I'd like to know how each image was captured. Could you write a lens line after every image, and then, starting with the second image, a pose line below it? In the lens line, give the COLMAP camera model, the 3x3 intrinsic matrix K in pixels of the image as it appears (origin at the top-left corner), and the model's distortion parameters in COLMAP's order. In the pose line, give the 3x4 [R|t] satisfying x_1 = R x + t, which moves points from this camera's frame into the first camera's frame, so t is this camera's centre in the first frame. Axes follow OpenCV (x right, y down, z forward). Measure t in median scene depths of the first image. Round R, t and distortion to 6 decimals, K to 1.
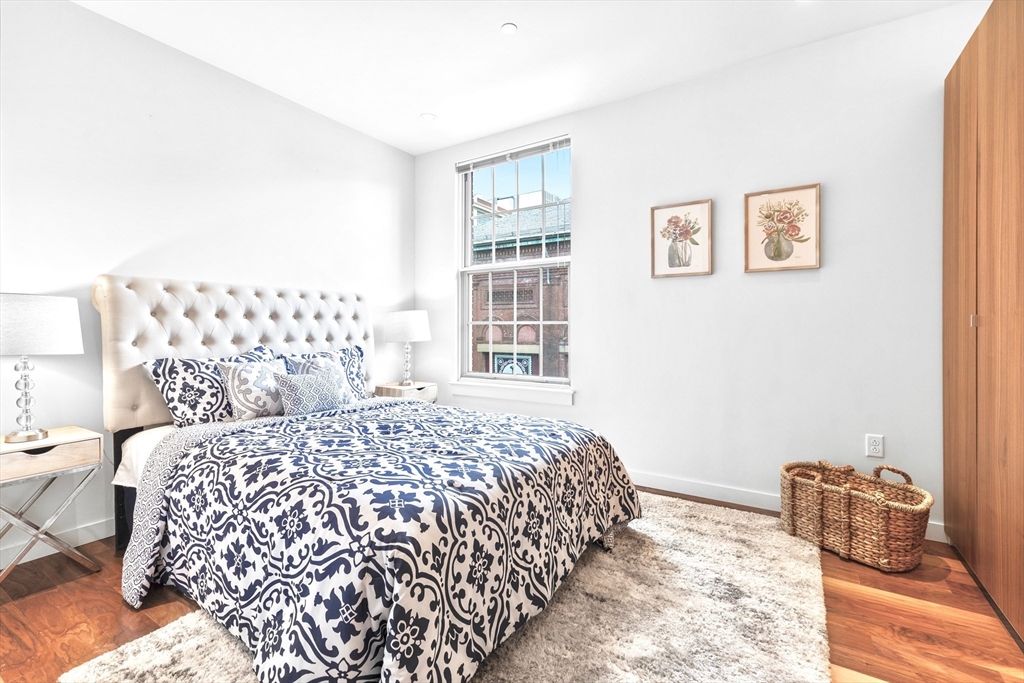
lens RADIAL K [[433.3, 0, 512.2], [0, 433.3, 346.4], [0, 0, 1]] dist [0.002722, 0.000096]
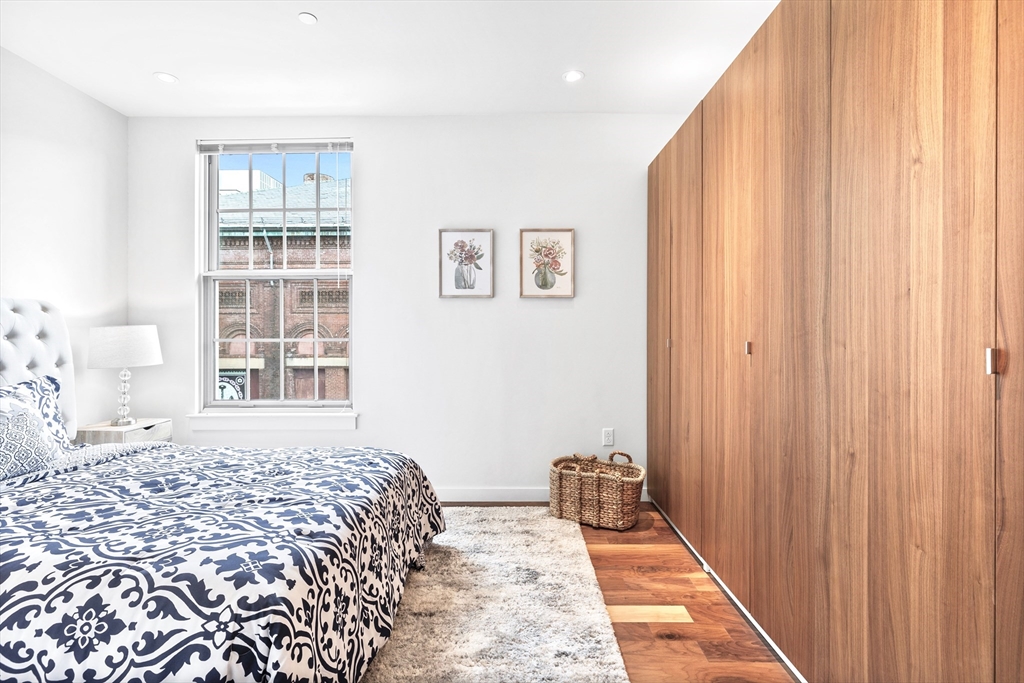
lens RADIAL K [[493.6, 0, 471.7], [0, 493.6, 361.8], [0, 0, 1]] dist [-0.006672, 0.000211]
pose [[0.859057, -0.034179, 0.510738, -0.322977], [0.023652, 0.999353, 0.027094, -0.055806], [-0.511334, -0.011195, 0.859309, -0.063774]]
